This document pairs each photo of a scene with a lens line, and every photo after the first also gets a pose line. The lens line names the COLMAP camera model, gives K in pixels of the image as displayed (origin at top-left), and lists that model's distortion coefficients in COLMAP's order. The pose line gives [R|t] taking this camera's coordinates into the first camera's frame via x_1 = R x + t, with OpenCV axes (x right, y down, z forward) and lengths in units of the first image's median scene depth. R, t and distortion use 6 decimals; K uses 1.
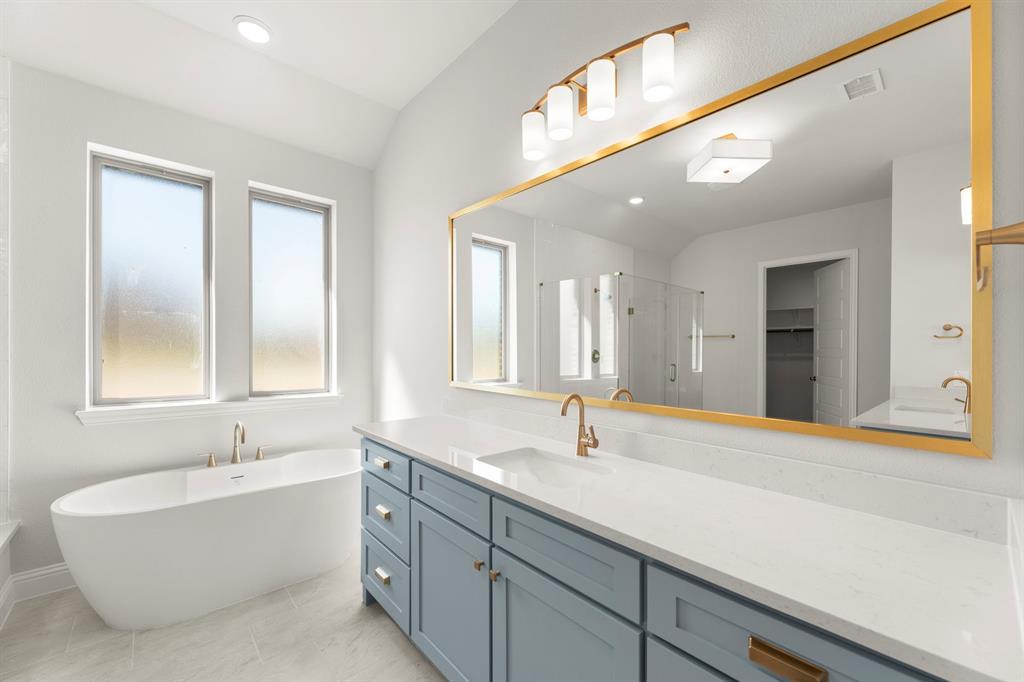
lens RADIAL K [[407.3, 0, 511.6], [0, 407.3, 347.9], [0, 0, 1]] dist [-0.000351, 0.000025]
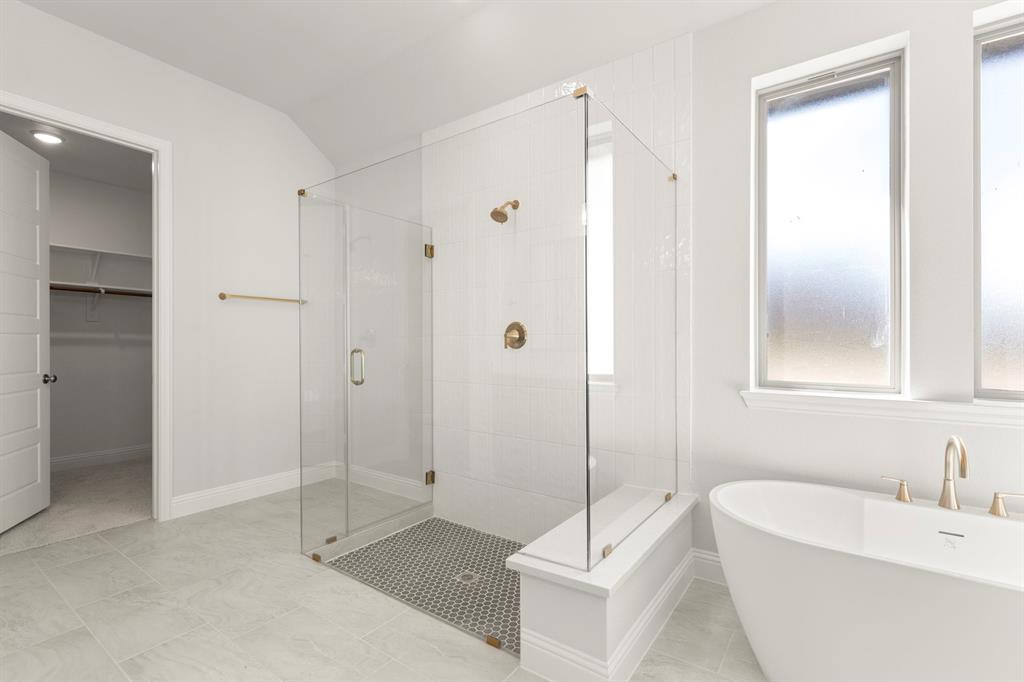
lens RADIAL K [[469.7, 0, 511.7], [0, 469.7, 349.4], [0, 0, 1]] dist [0.002985, 0.001076]
pose [[0.228796, 0.000555, -0.973474, -0.174141], [0.002946, 0.999995, 0.001263, 0.057120], [0.973470, -0.003157, 0.228793, 0.254867]]
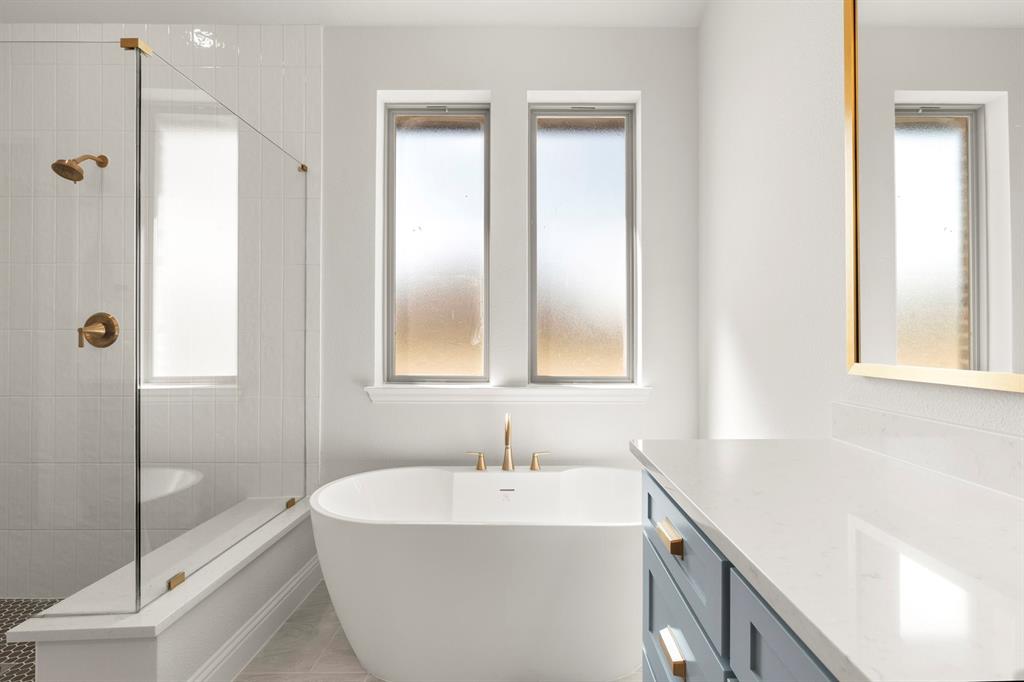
lens RADIAL K [[487.1, 0, 534.5], [0, 487.1, 341.2], [0, 0, 1]] dist [0.001992, 0.000550]
pose [[0.754746, -0.008433, -0.655963, -0.062110], [0.006735, 0.999964, -0.005106, 0.055451], [0.655982, -0.000564, 0.754776, 0.375199]]
